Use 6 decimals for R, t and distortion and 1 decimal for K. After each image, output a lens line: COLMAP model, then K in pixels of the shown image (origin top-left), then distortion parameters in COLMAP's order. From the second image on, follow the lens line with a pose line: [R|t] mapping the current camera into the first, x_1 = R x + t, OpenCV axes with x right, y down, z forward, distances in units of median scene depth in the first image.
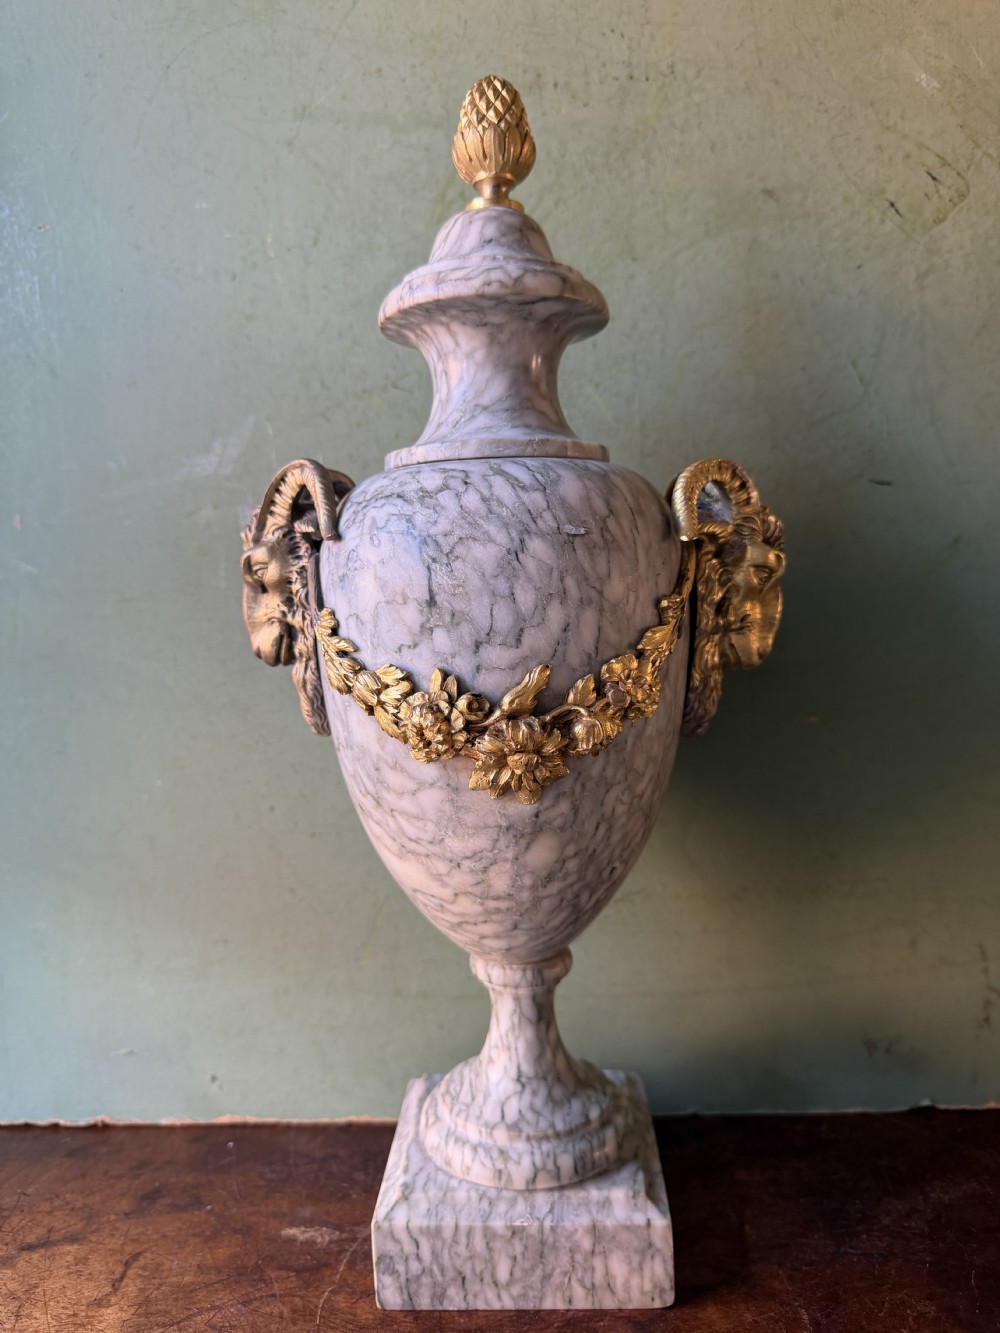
lens RADIAL K [[913.0, 0, 500.0], [0, 913.0, 666.5], [0, 0, 1]] dist [-0.009181, -0.002525]
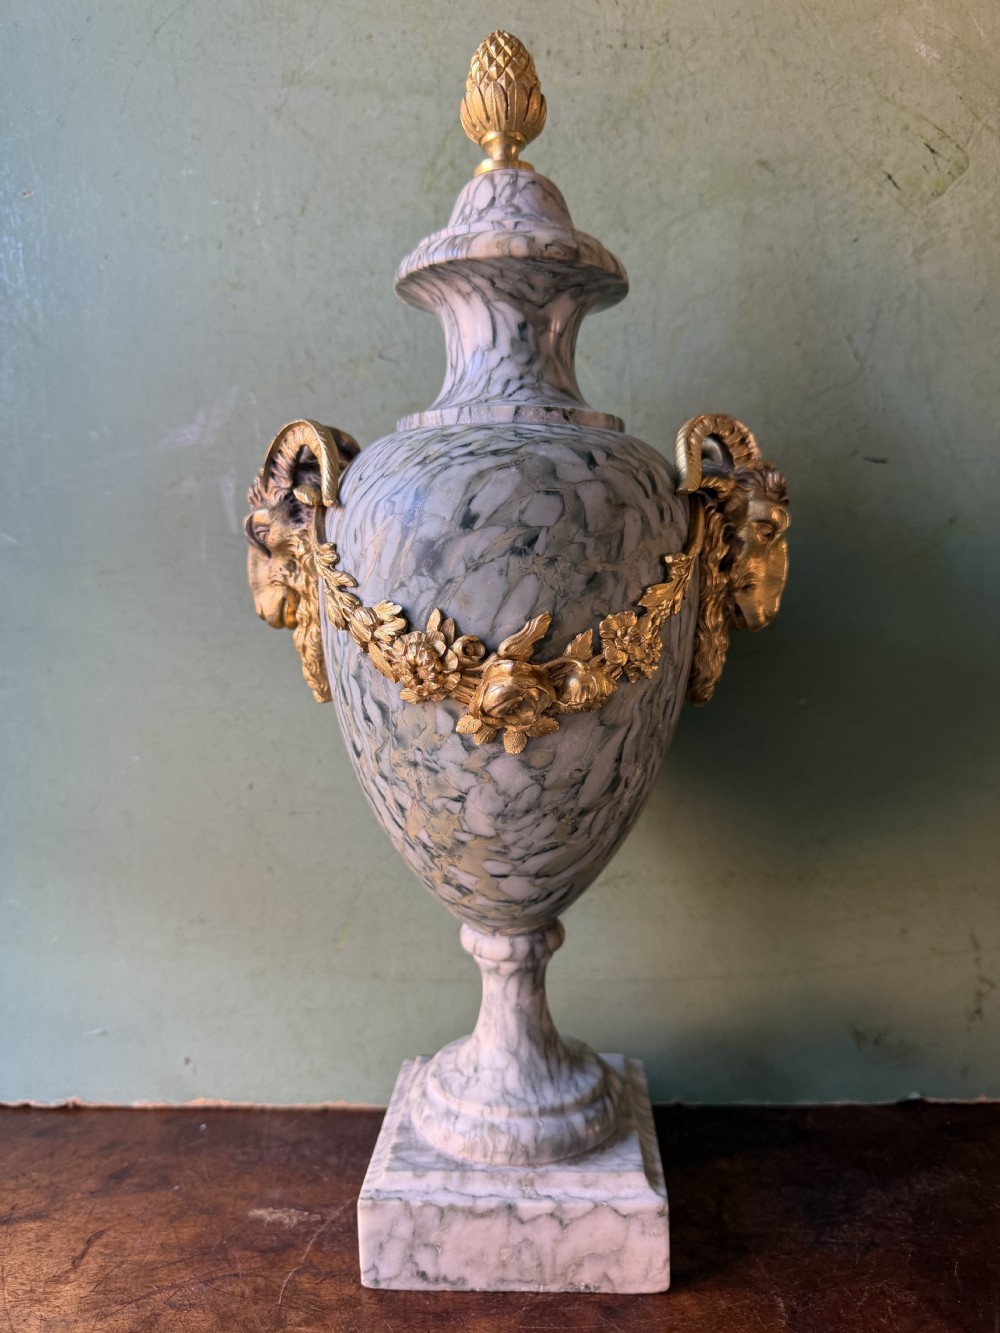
lens RADIAL K [[914.4, 0, 502.5], [0, 914.4, 674.2], [0, 0, 1]] dist [-0.015509, 0.003136]
pose [[0.999899, 0.013146, -0.005423, 0.025765], [-0.013168, 0.999905, -0.003993, 0.037810], [0.005370, 0.004064, 0.999977, 0.019396]]
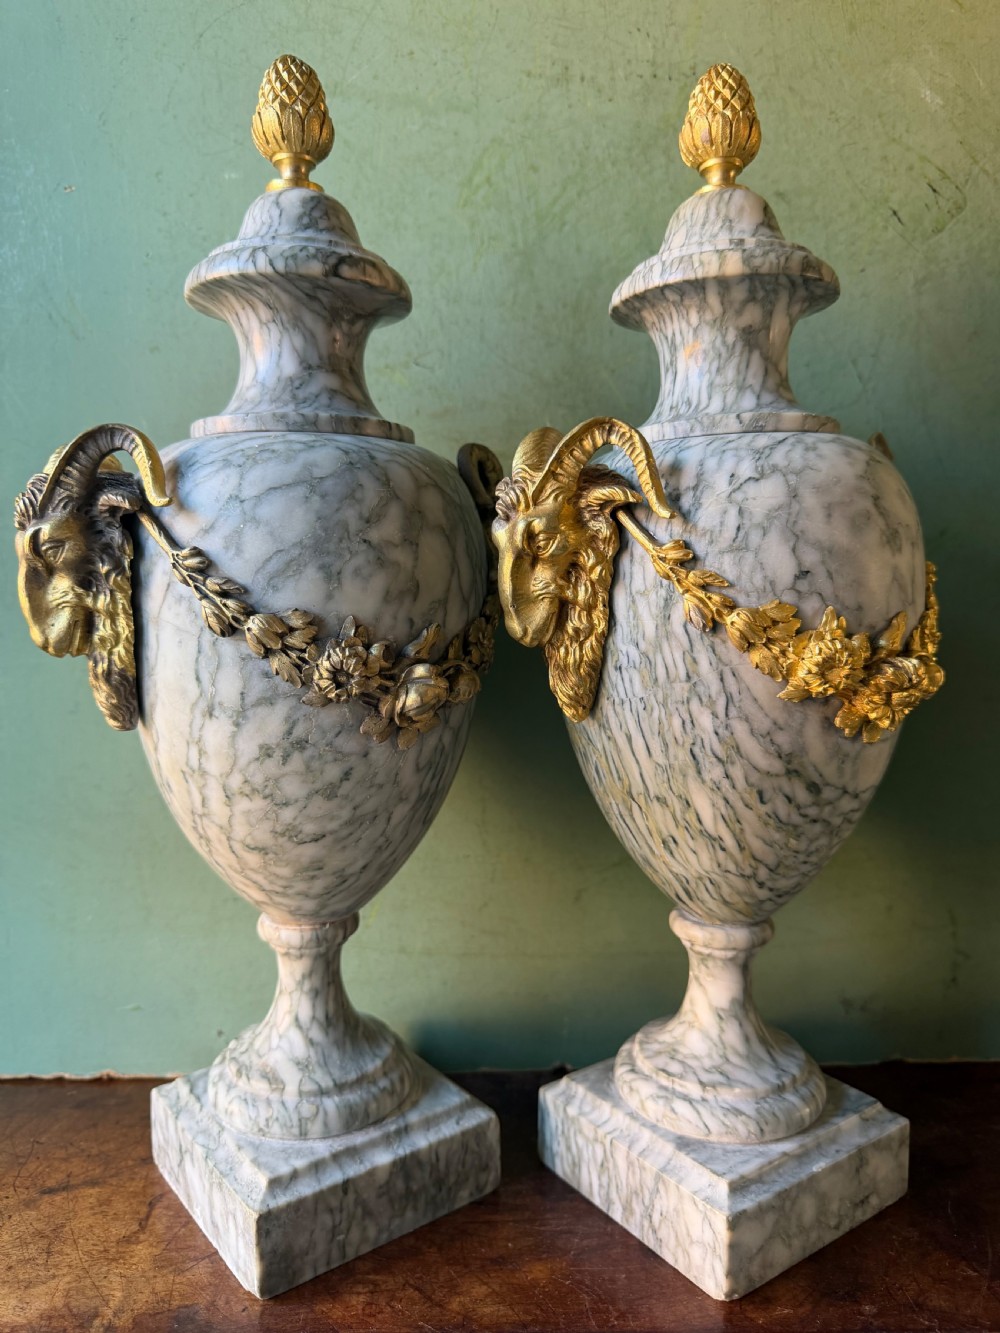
lens RADIAL K [[915.0, 0, 495.0], [0, 915.0, 662.9], [0, 0, 1]] dist [-0.007248, -0.002483]
pose [[0.997922, 0.027227, 0.058398, -0.080955], [-0.027975, 0.999536, 0.012021, 0.015997], [-0.058044, -0.013629, 0.998221, -0.040280]]
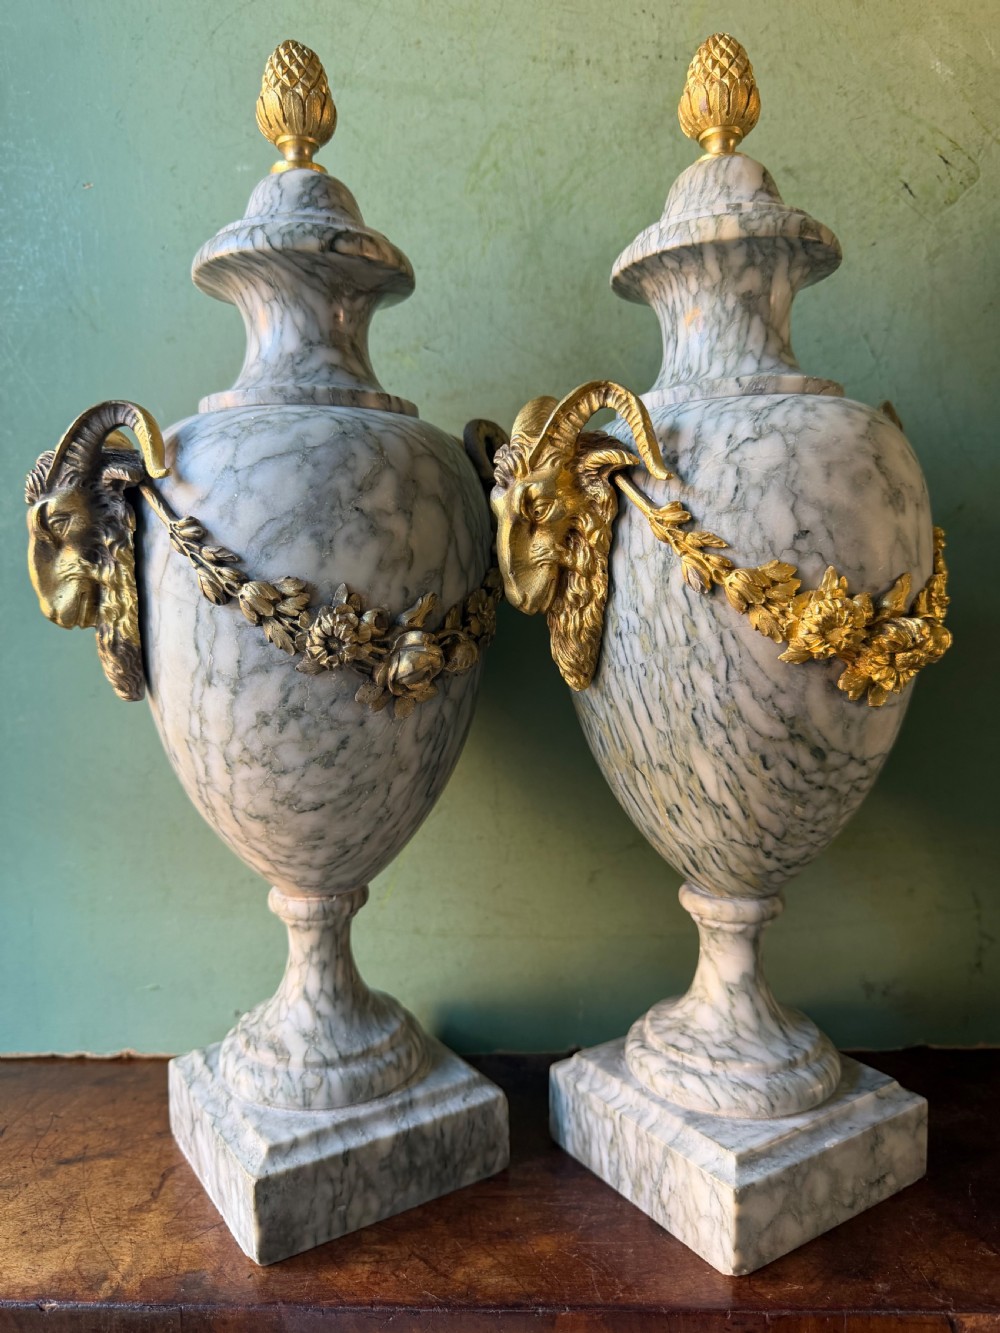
lens RADIAL K [[915.0, 0, 495.0], [0, 915.0, 662.9], [0, 0, 1]] dist [-0.007248, -0.002483]
pose [[0.999655, 0.019521, 0.017576, -0.050314], [-0.019528, 0.999809, 0.000242, 0.051445], [-0.017568, -0.000585, 0.999846, -0.043467]]
